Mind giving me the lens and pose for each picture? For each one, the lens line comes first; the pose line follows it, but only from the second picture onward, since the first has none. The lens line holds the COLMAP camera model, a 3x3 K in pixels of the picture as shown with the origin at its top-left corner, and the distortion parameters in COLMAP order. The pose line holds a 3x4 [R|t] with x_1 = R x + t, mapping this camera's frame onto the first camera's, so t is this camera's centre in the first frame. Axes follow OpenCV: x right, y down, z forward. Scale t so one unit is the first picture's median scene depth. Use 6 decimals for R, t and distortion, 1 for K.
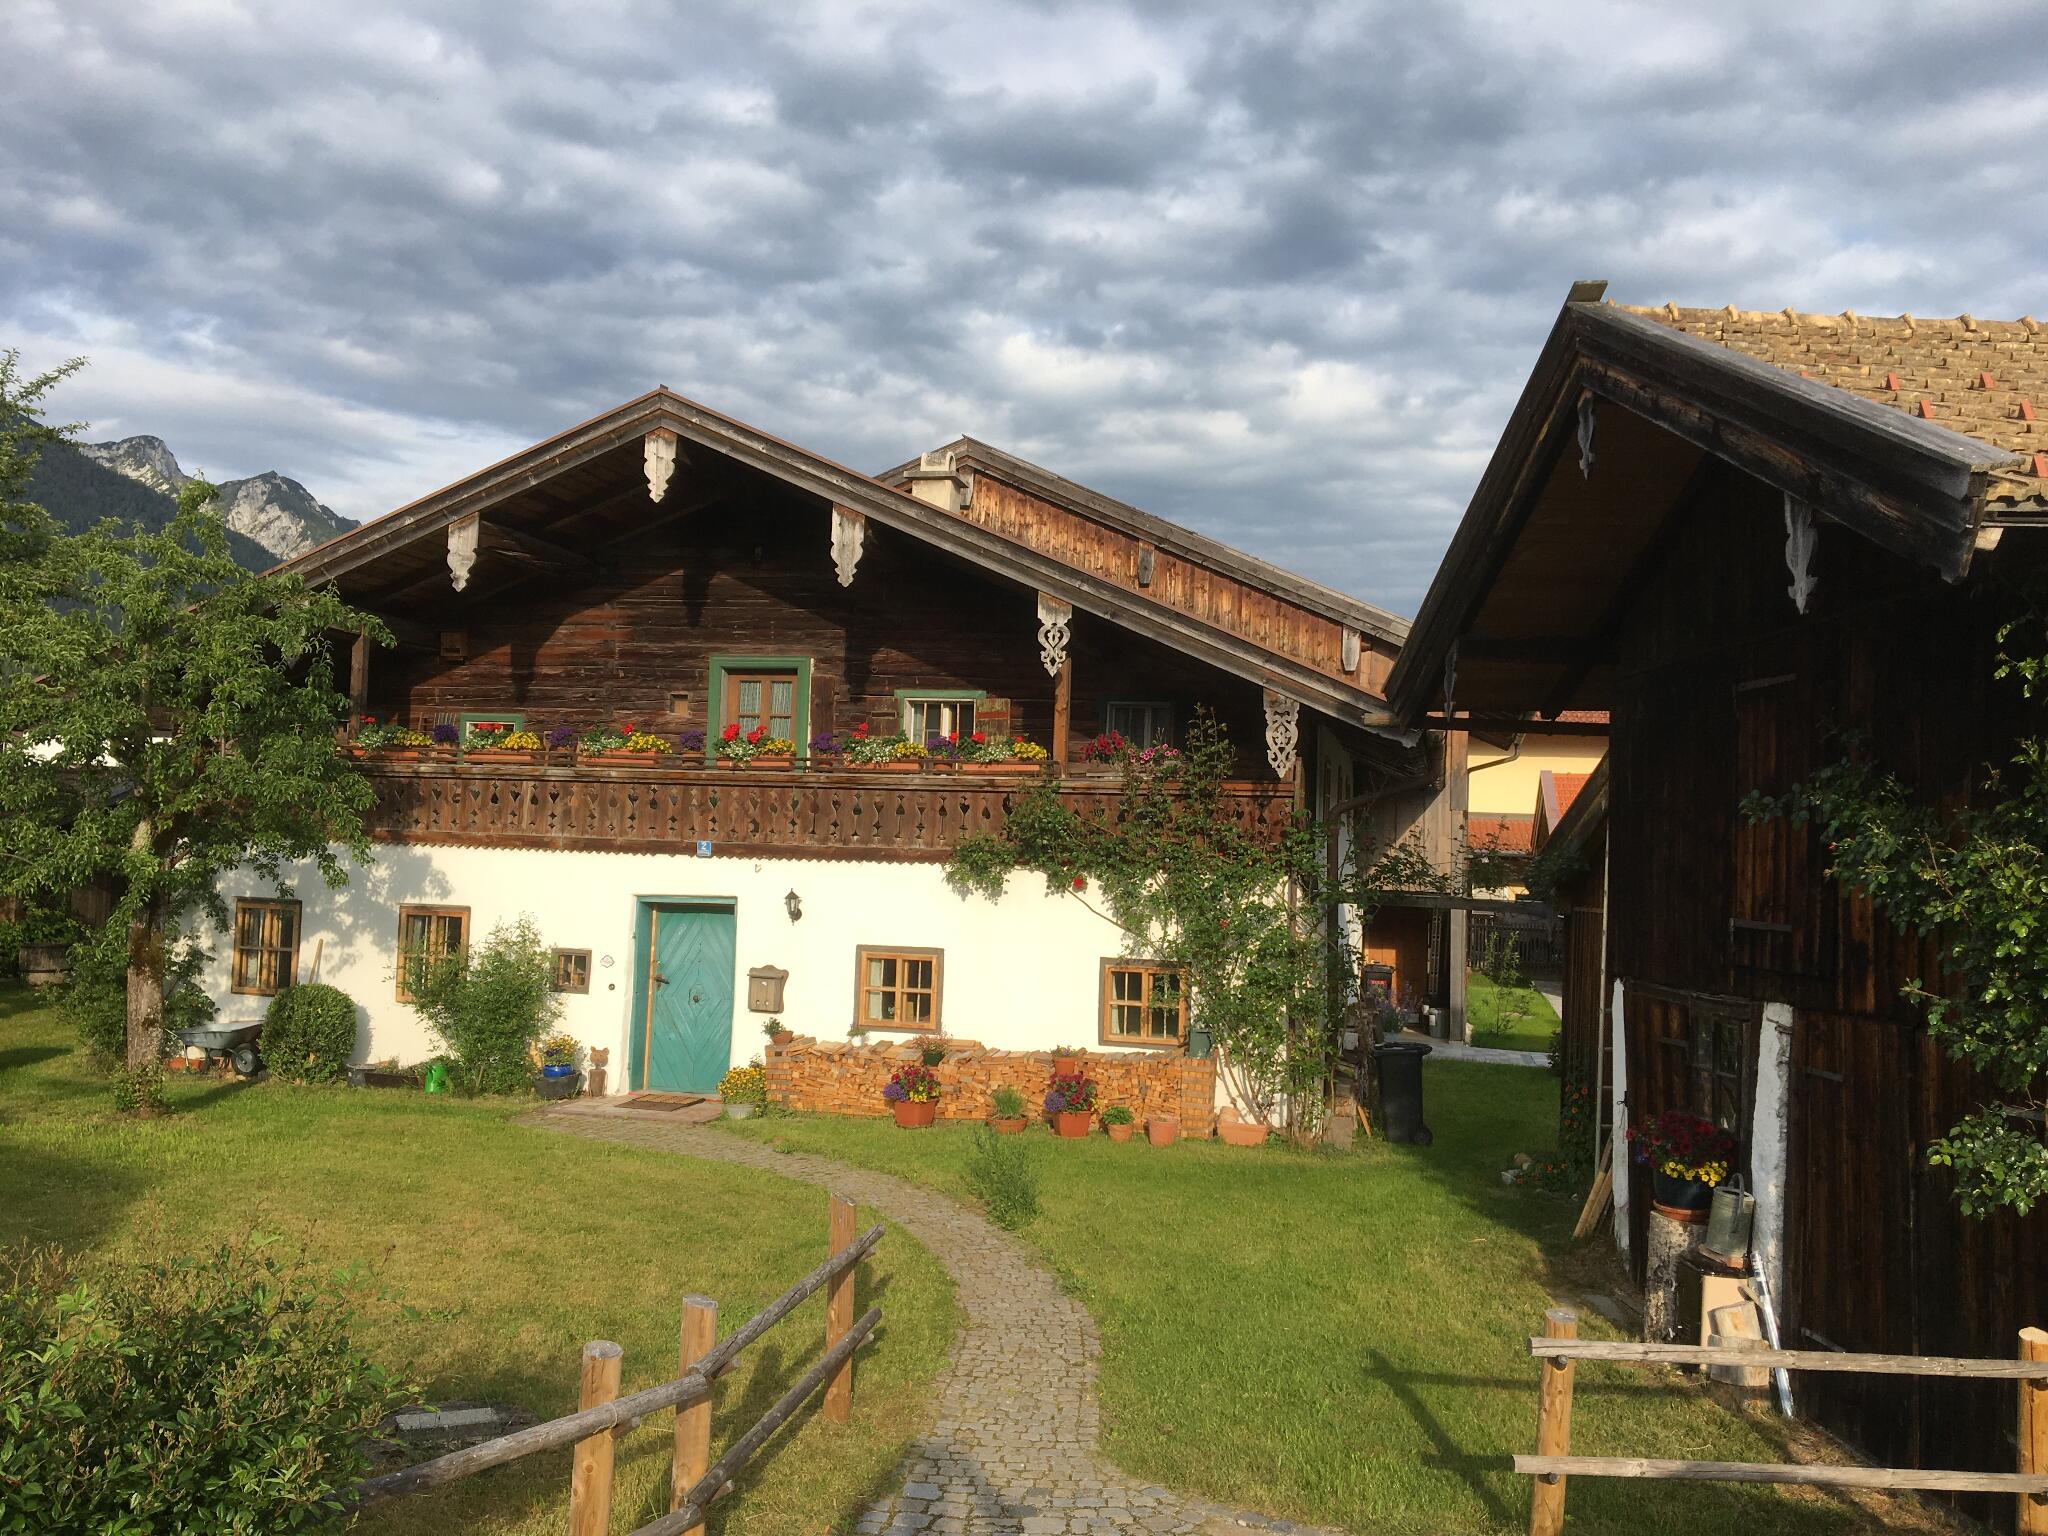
lens RADIAL K [[1730.3, 0, 1026.3], [0, 1730.3, 768.9], [0, 0, 1]] dist [0.077876, -0.083197]
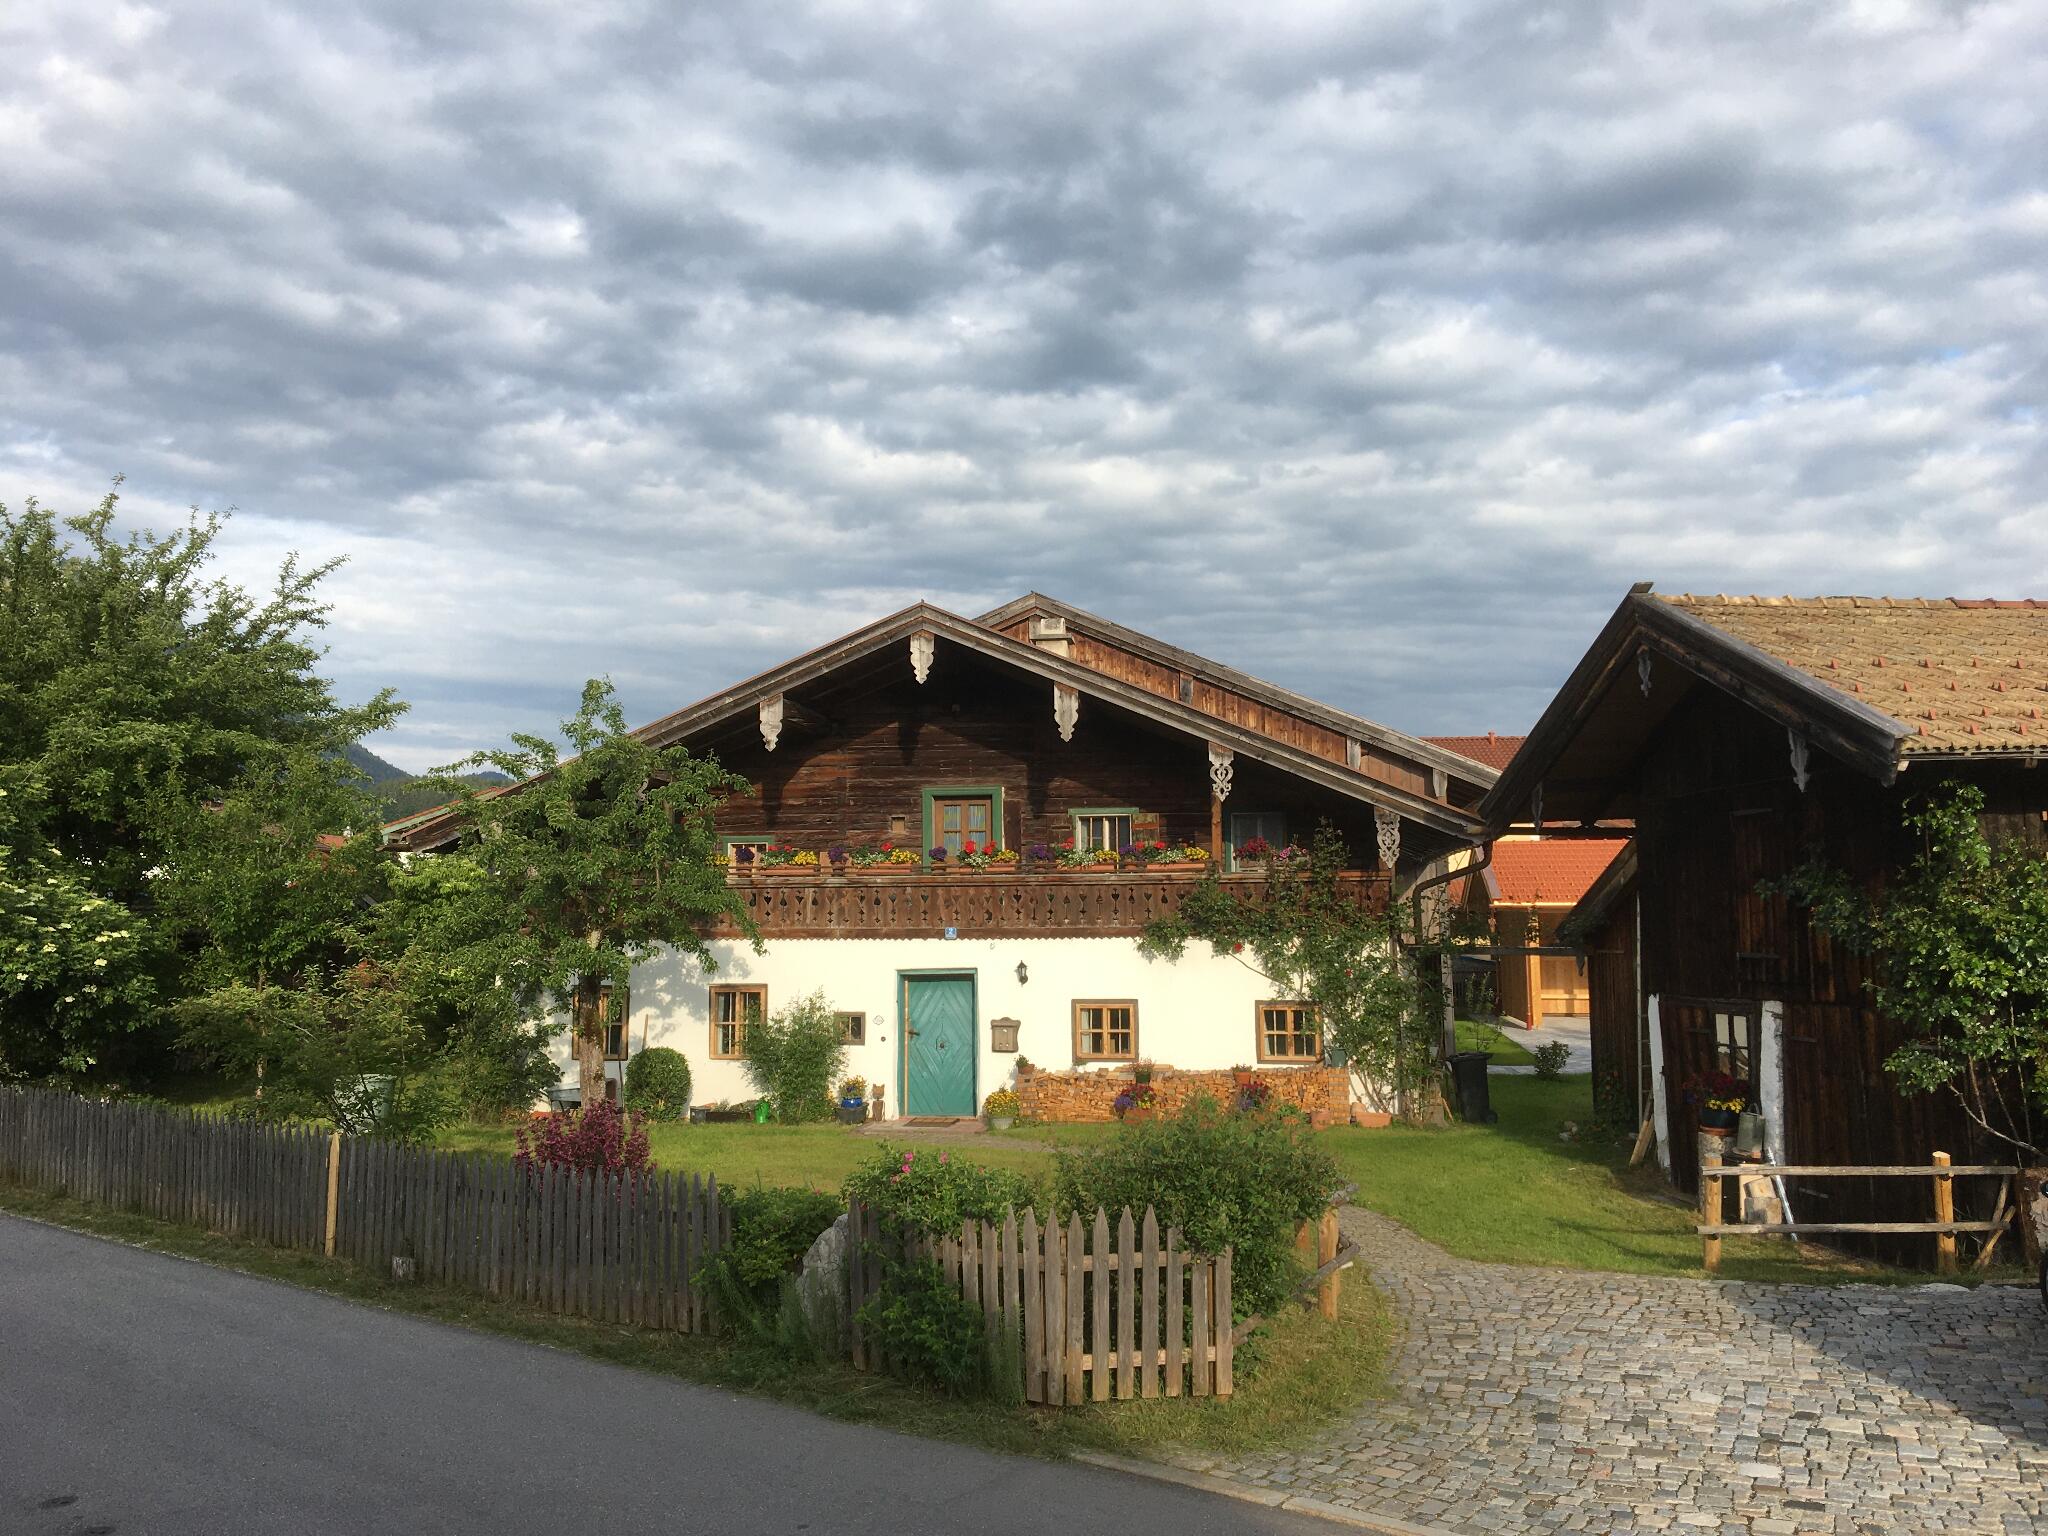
lens RADIAL K [[1730.3, 0, 1021.2], [0, 1730.3, 766.3], [0, 0, 1]] dist [0.077876, -0.083197]
pose [[0.995462, -0.032642, 0.089387, -0.265019], [0.036128, 0.998637, -0.037662, -0.033746], [-0.088036, 0.040720, 0.995285, -0.383740]]
